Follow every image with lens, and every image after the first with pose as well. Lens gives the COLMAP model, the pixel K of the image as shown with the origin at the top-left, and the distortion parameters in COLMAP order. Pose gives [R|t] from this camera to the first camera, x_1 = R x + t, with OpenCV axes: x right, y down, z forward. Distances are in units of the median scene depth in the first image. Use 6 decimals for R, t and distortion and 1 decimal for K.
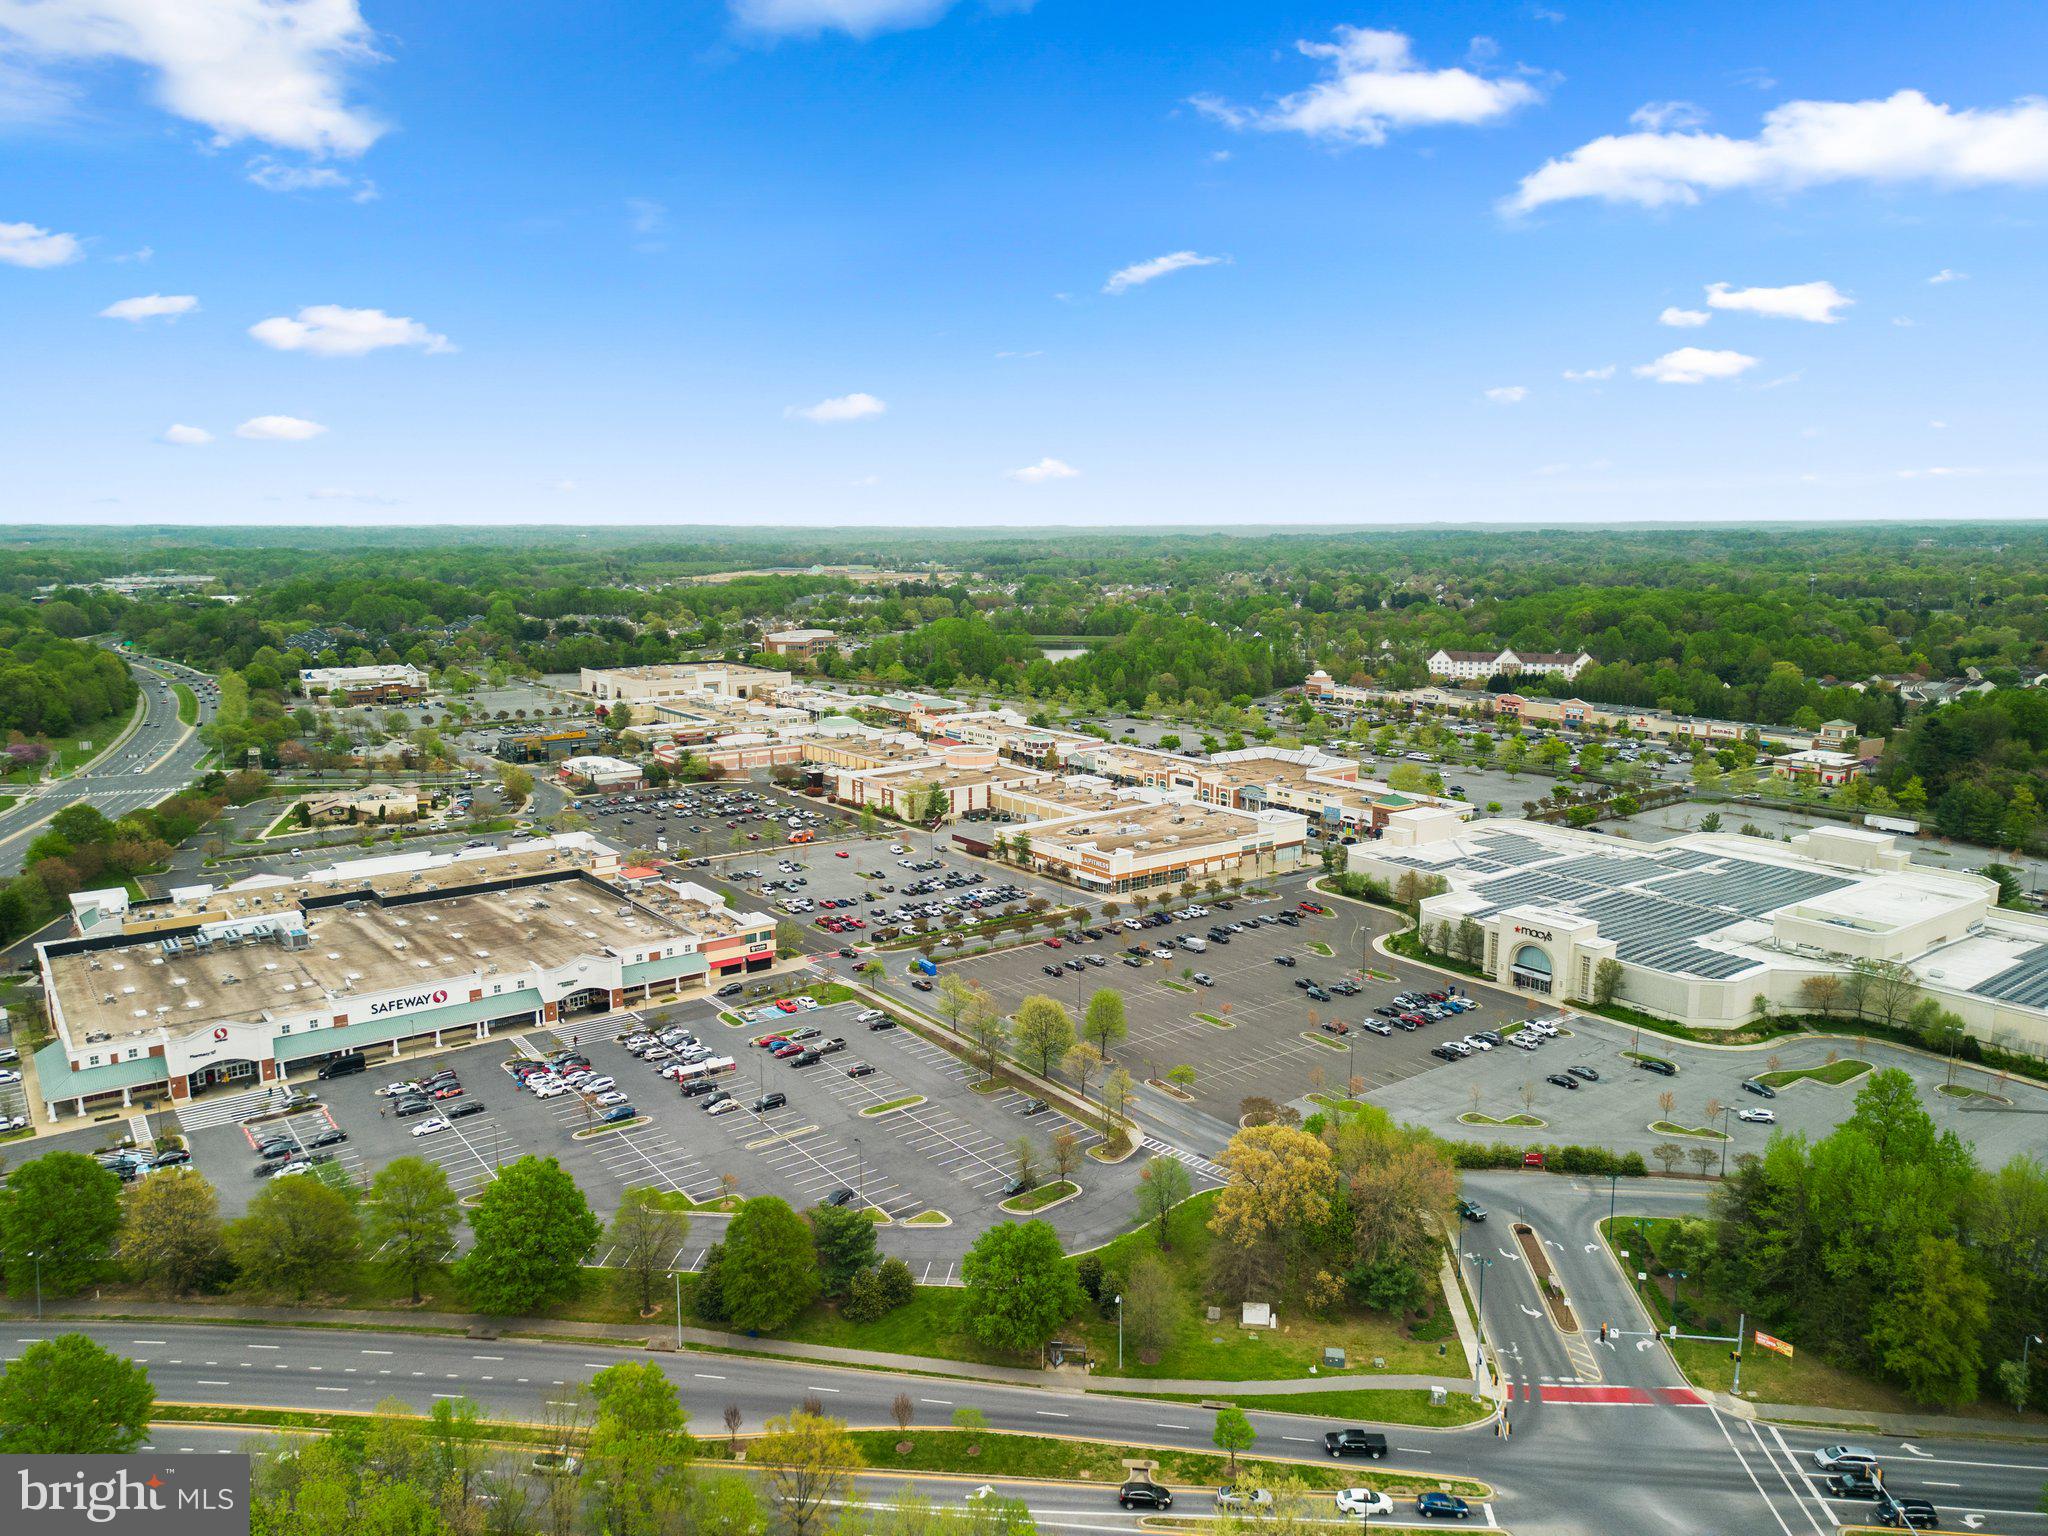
lens RADIAL K [[1419.4, 0, 1022.7], [0, 1419.4, 782.4], [0, 0, 1]] dist [0.093191, -0.097933]
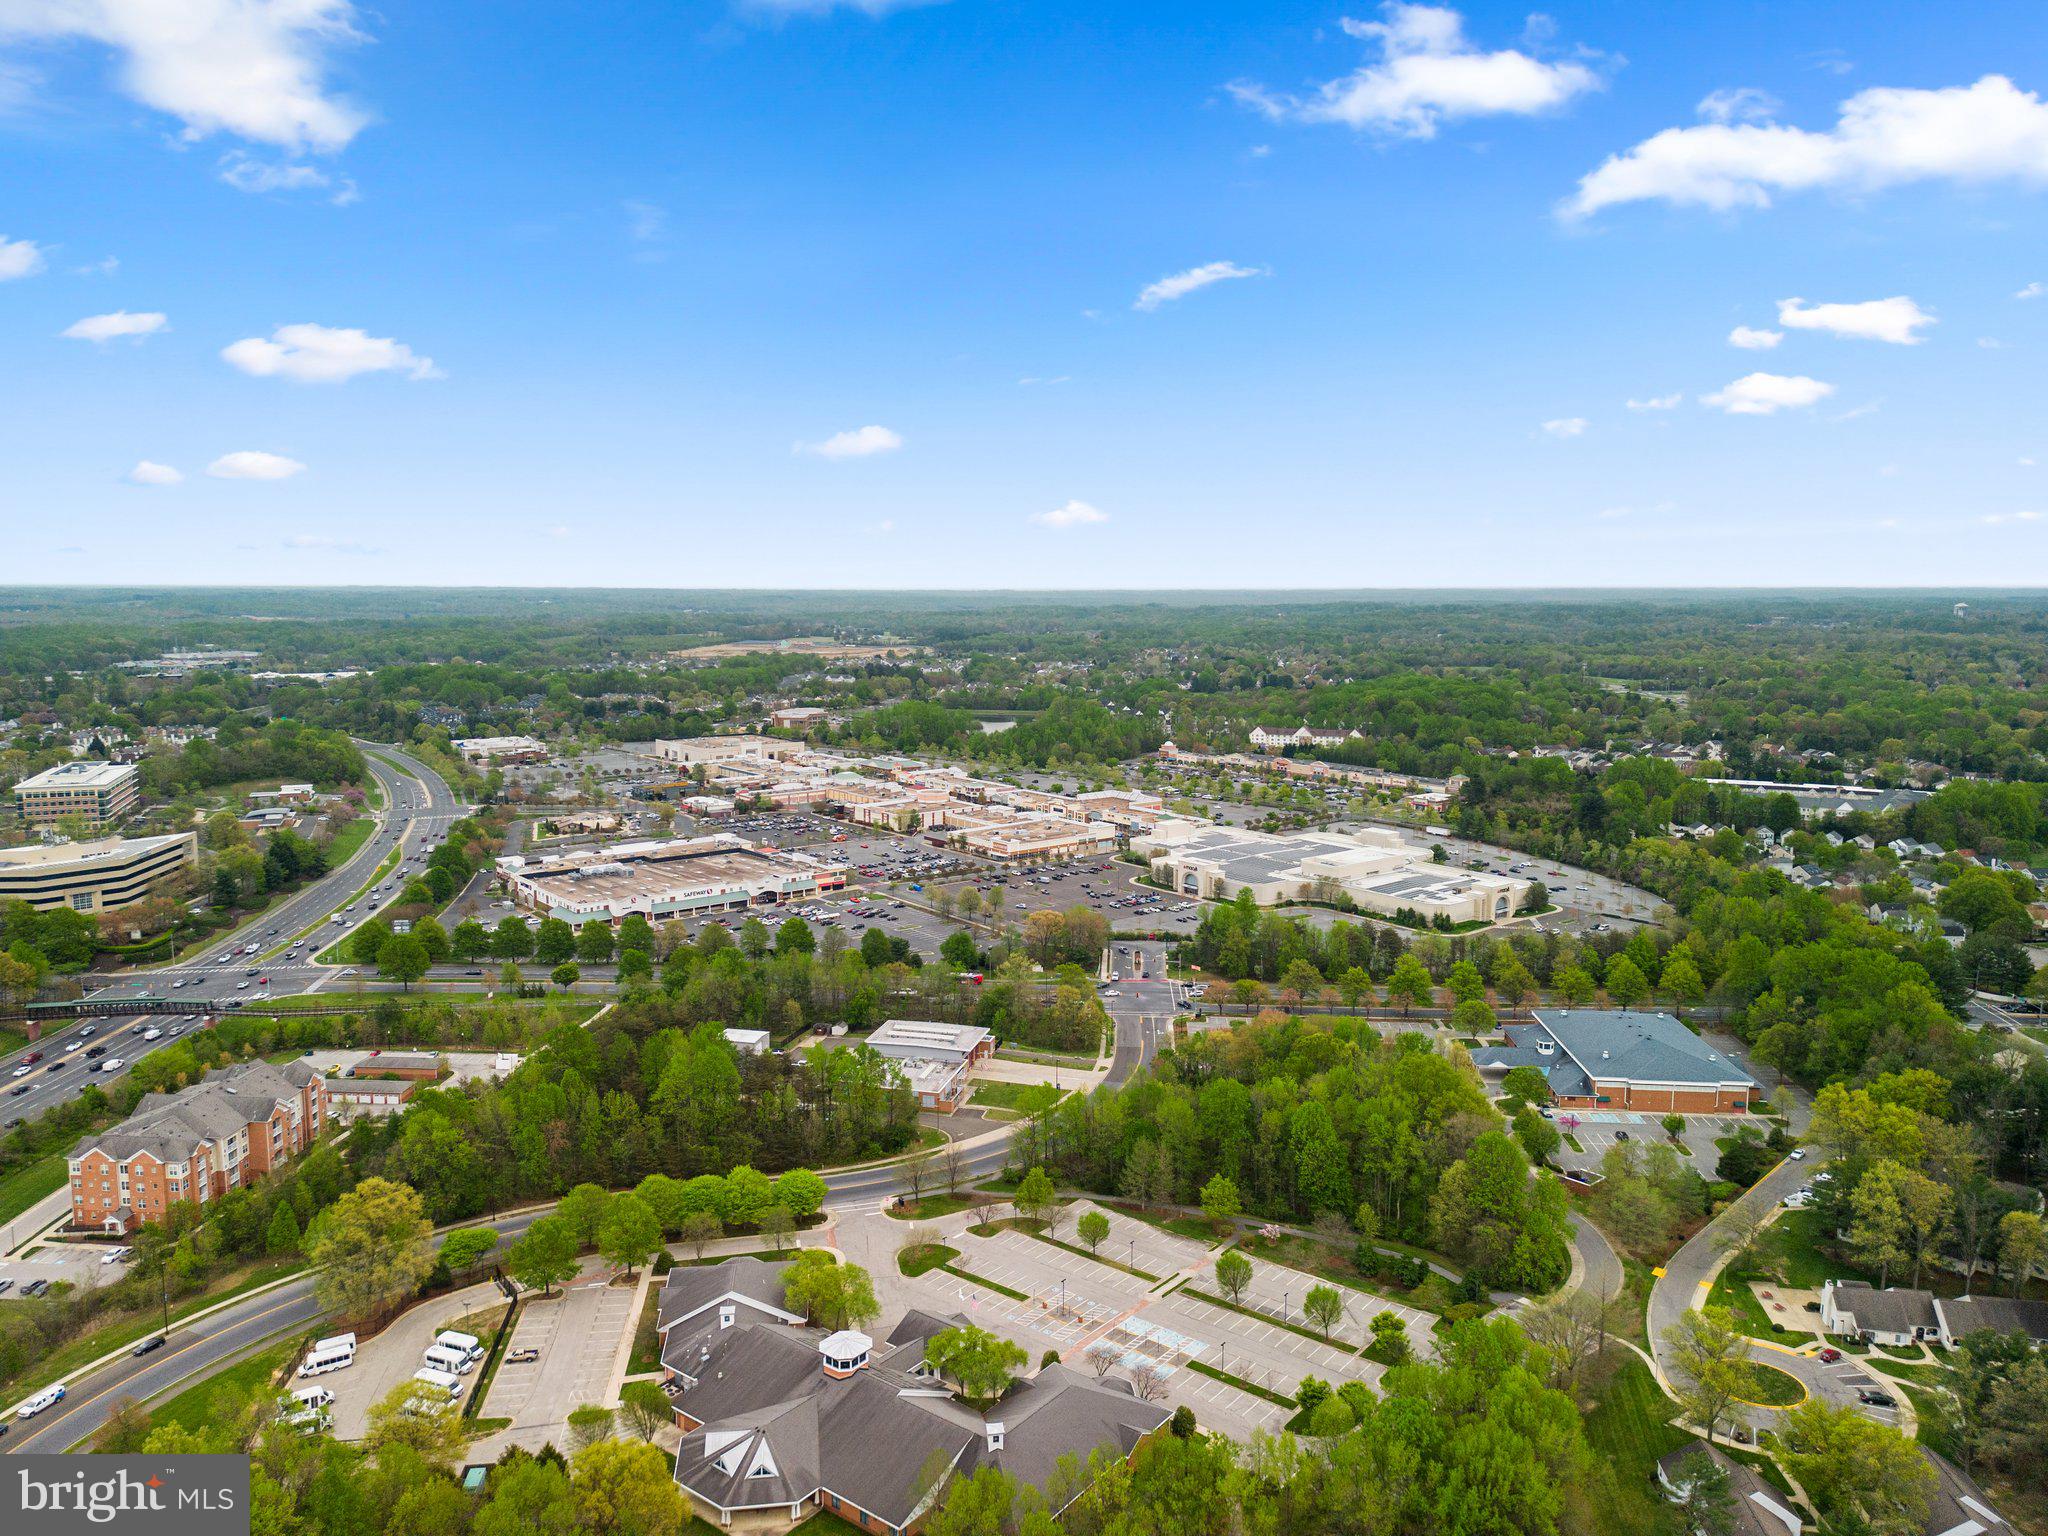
lens RADIAL K [[1419.4, 0, 1022.7], [0, 1419.4, 782.4], [0, 0, 1]] dist [0.093191, -0.097933]
pose [[0.999325, -0.000270, 0.036725, 0.006252], [0.001779, 0.999155, -0.041058, 0.027956], [-0.036683, 0.041096, 0.998482, -0.539145]]
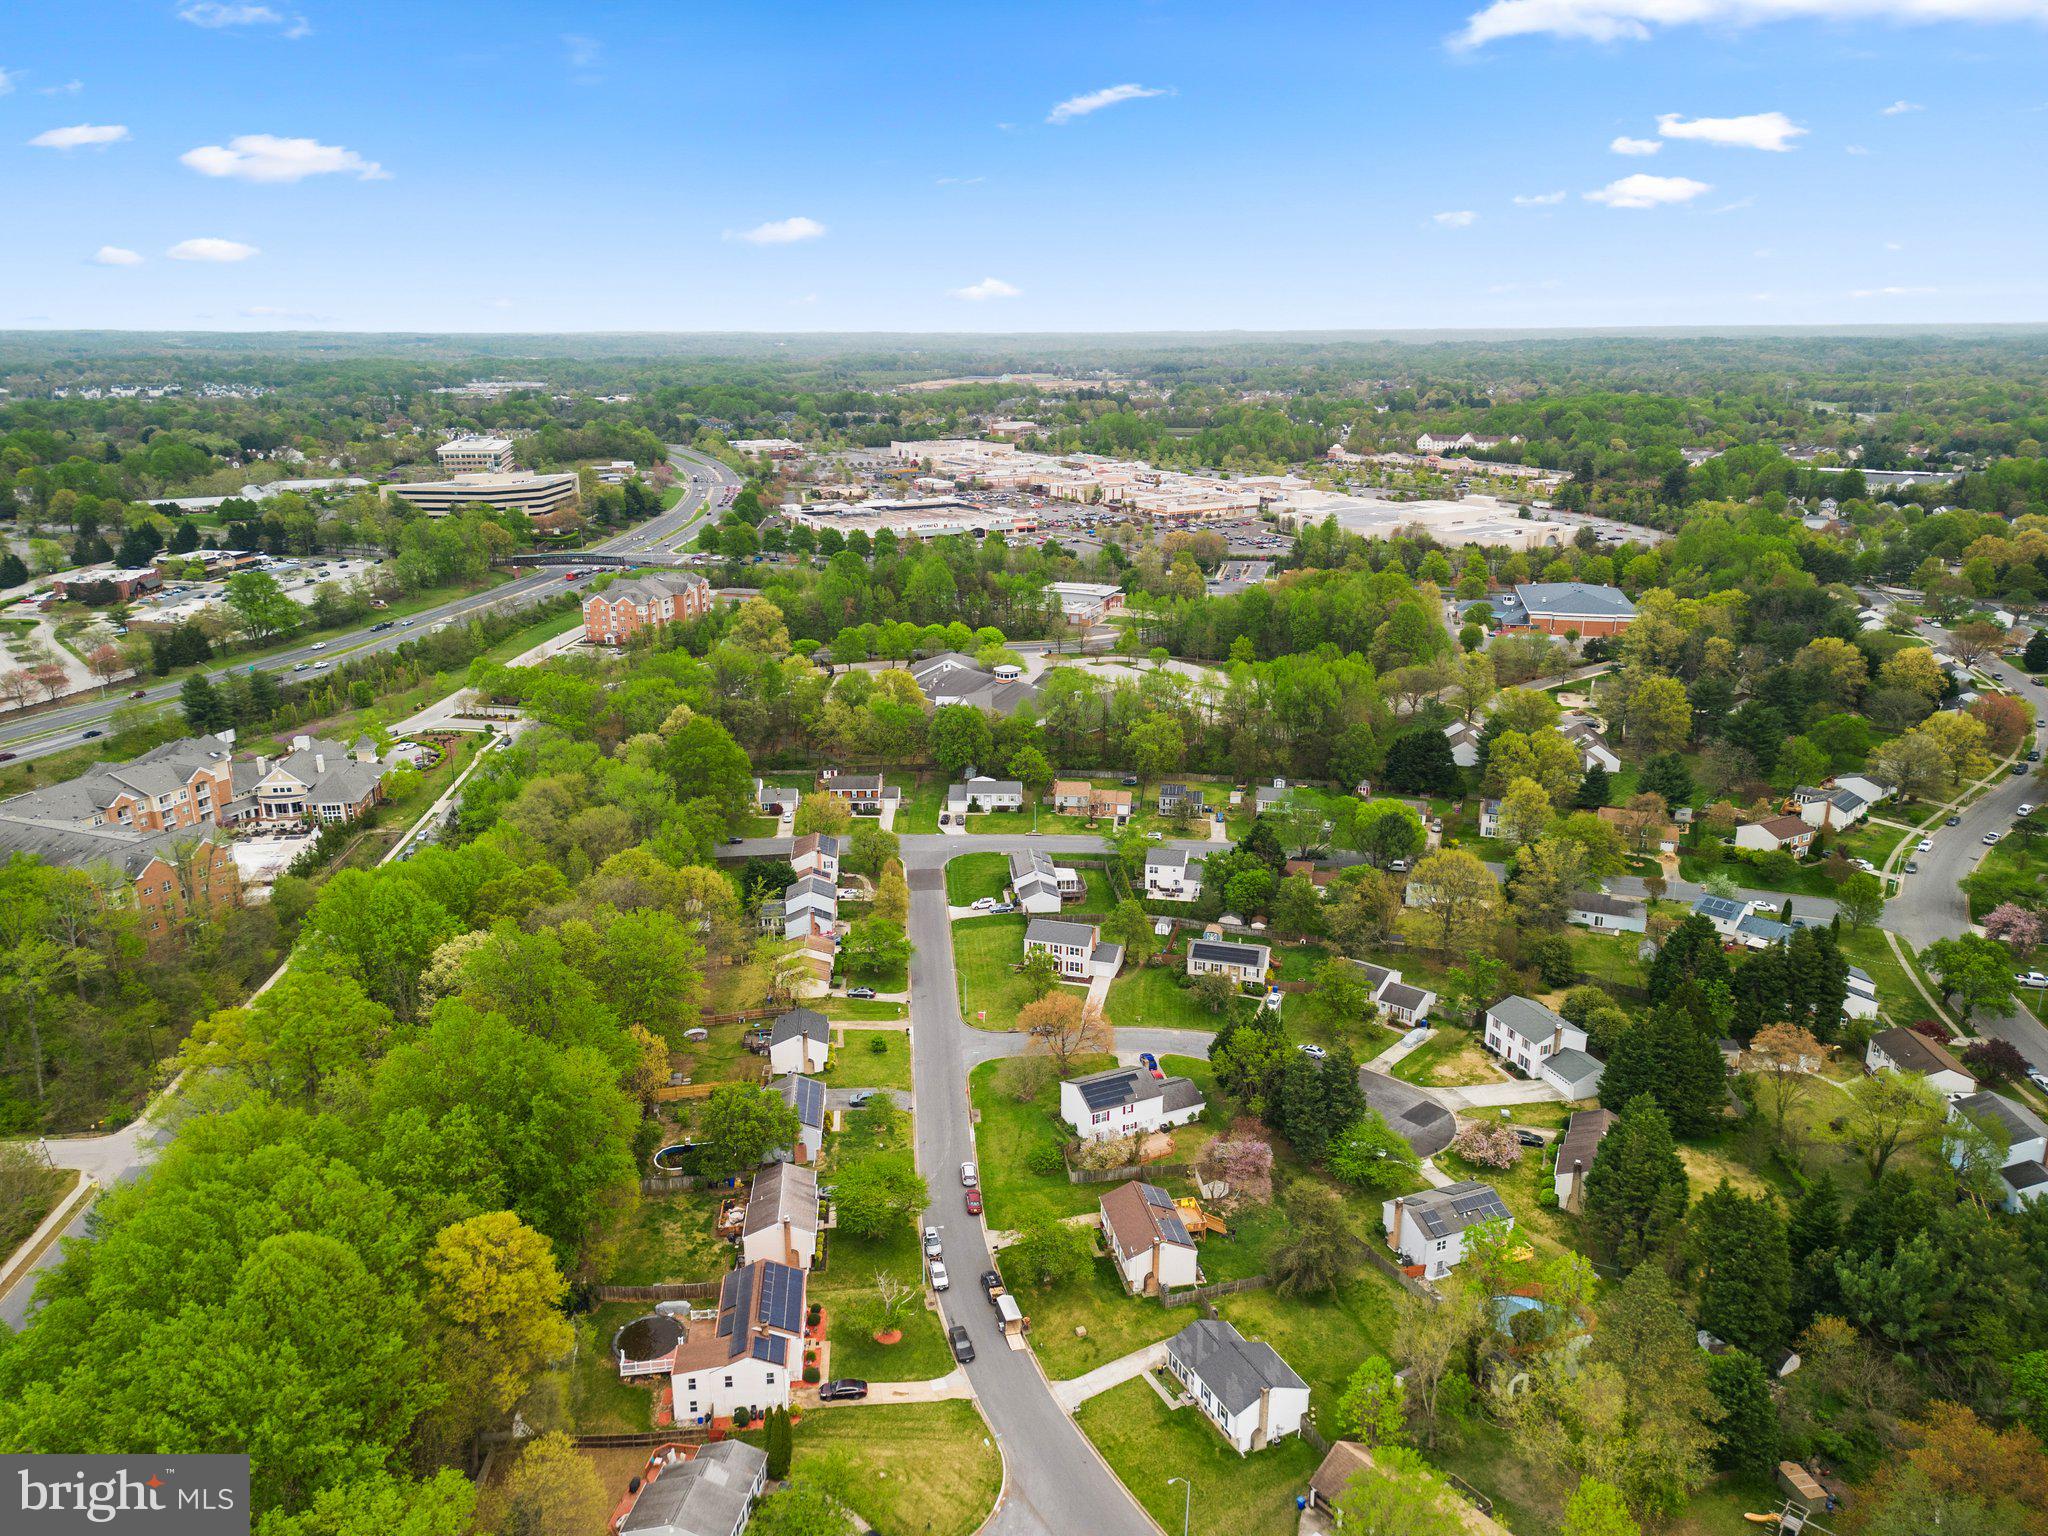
lens RADIAL K [[1414.2, 0, 1024.0], [0, 1414.2, 768.0], [0, 0, 1]] dist [0.112978, -0.152782]
pose [[0.992971, 0.033997, -0.113366, 0.061818], [-0.020184, 0.992467, 0.120835, 0.119886], [0.116620, -0.117697, 0.986178, -0.843071]]
